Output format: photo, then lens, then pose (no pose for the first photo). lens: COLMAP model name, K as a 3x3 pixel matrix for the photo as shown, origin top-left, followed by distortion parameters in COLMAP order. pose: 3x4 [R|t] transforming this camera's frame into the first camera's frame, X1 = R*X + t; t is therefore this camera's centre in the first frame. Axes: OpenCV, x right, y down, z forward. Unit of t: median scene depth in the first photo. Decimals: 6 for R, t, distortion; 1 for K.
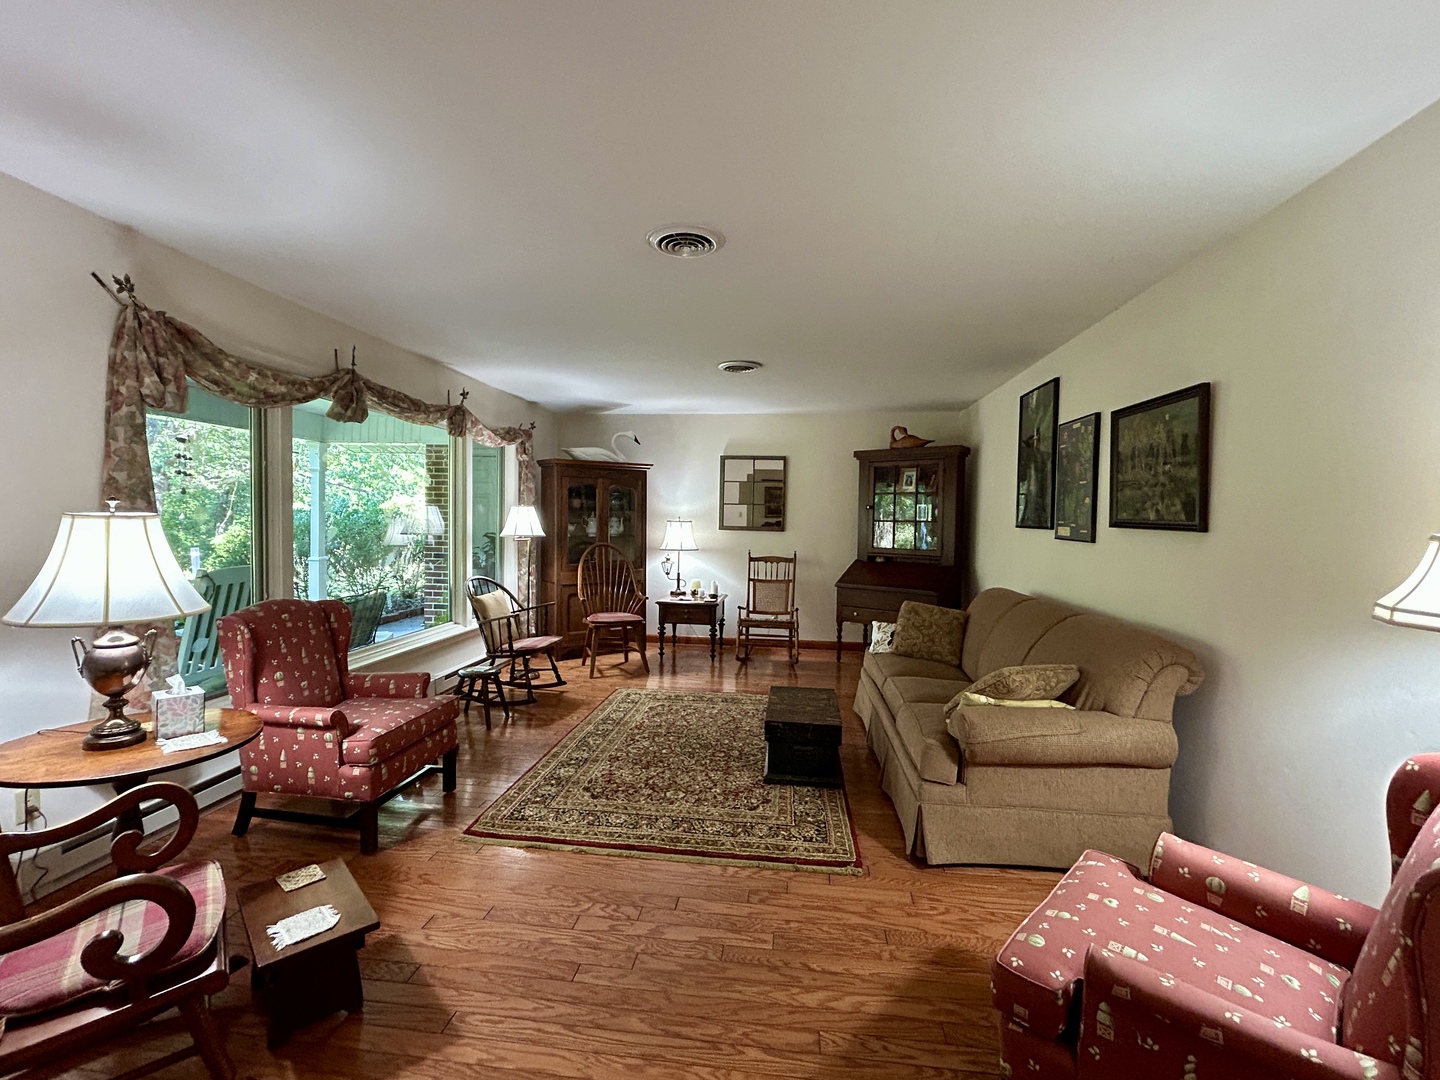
lens RADIAL K [[636.9, 0, 723.9], [0, 636.9, 535.9], [0, 0, 1]] dist [-0.007720, 0.001505]
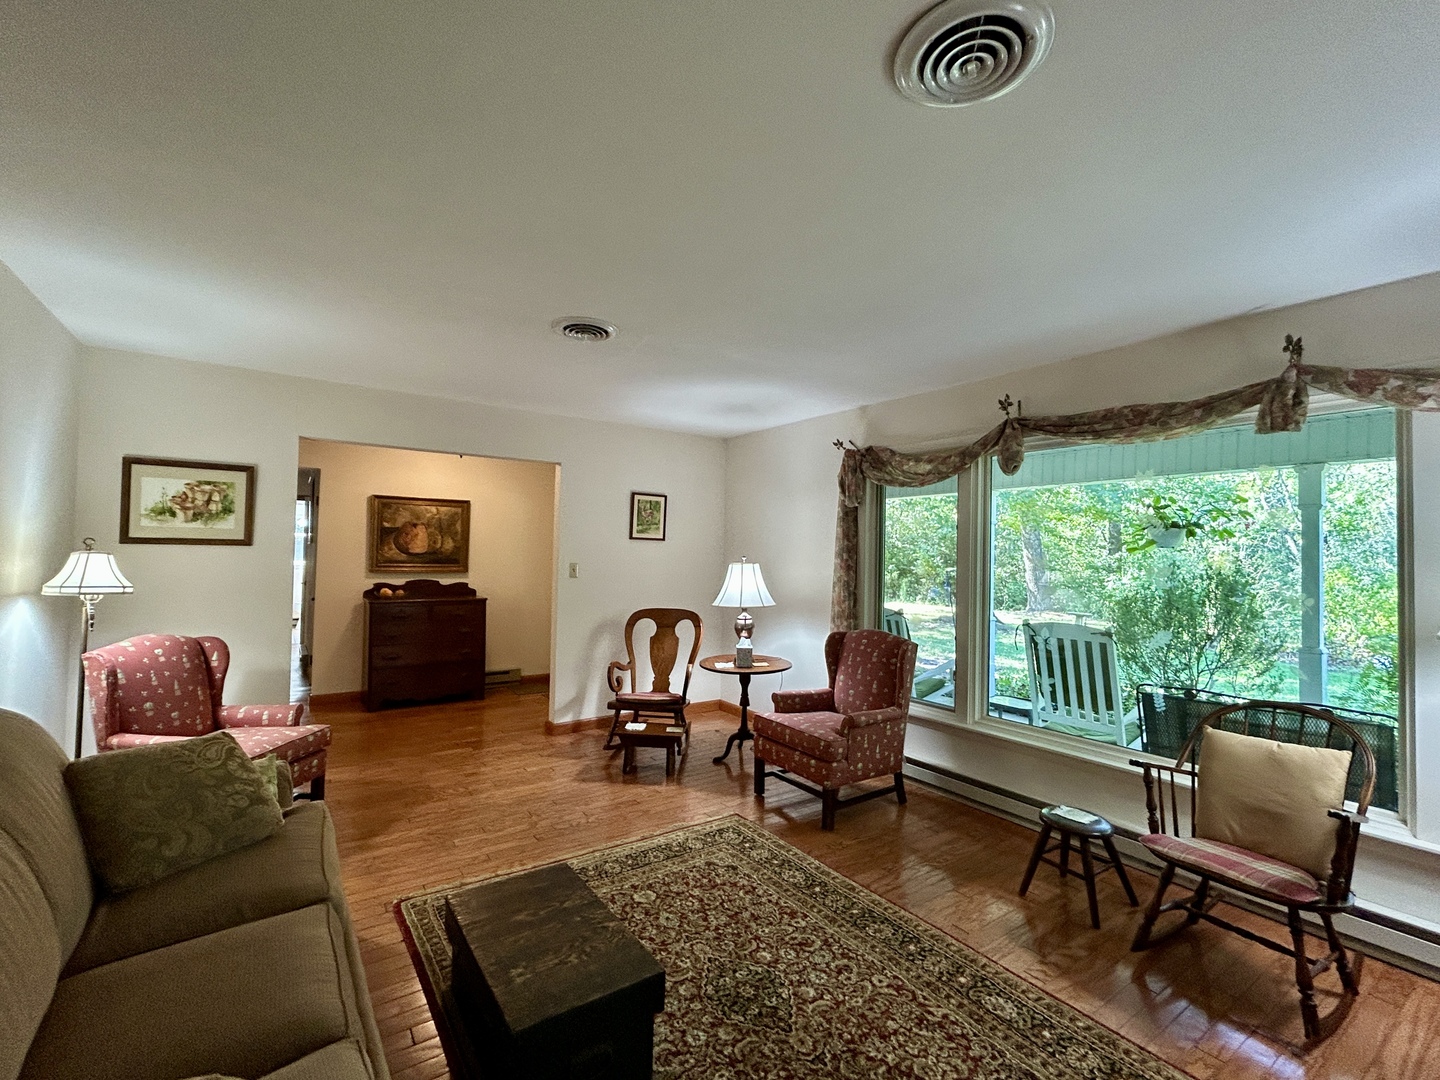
lens RADIAL K [[636.9, 0, 719.7], [0, 636.9, 540.2], [0, 0, 1]] dist [-0.007720, 0.001505]
pose [[-0.745602, -0.055082, -0.664111, 0.335124], [-0.059239, 0.998111, -0.016275, -0.035914], [0.663753, 0.027207, -0.747457, 1.322275]]
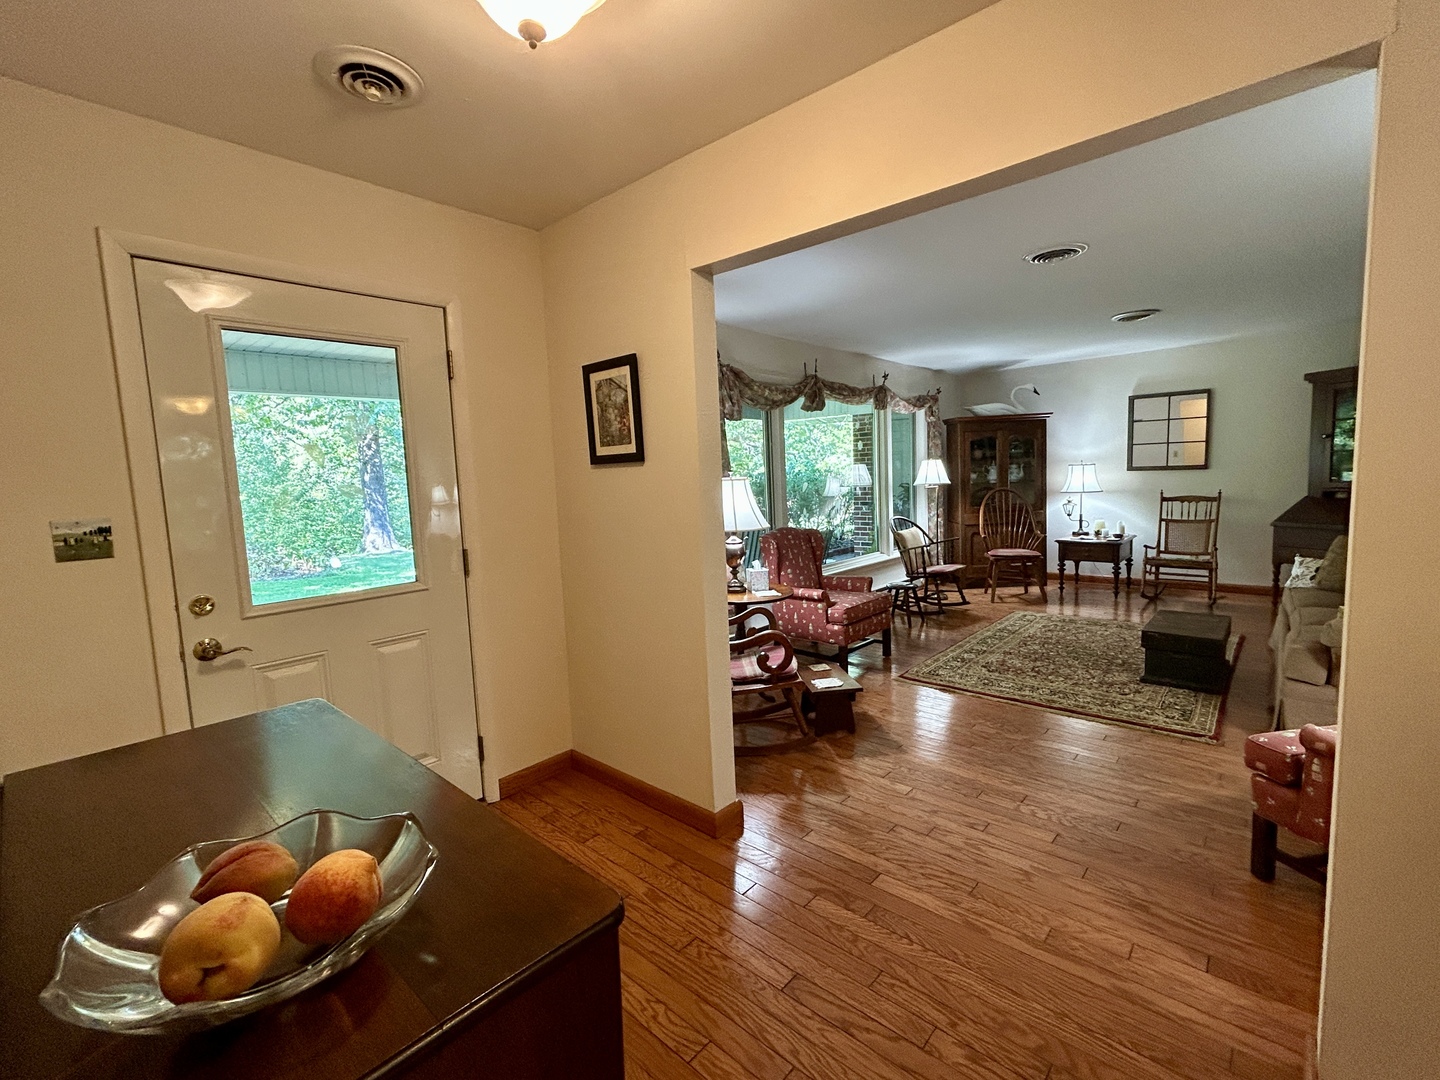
lens RADIAL K [[636.9, 0, 722.5], [0, 636.9, 537.7], [0, 0, 1]] dist [-0.007720, 0.001505]
pose [[0.814360, 0.007296, -0.580314, 0.094191], [0.037711, 0.997142, 0.065458, 0.010026], [0.579133, -0.075191, 0.811758, -0.331250]]
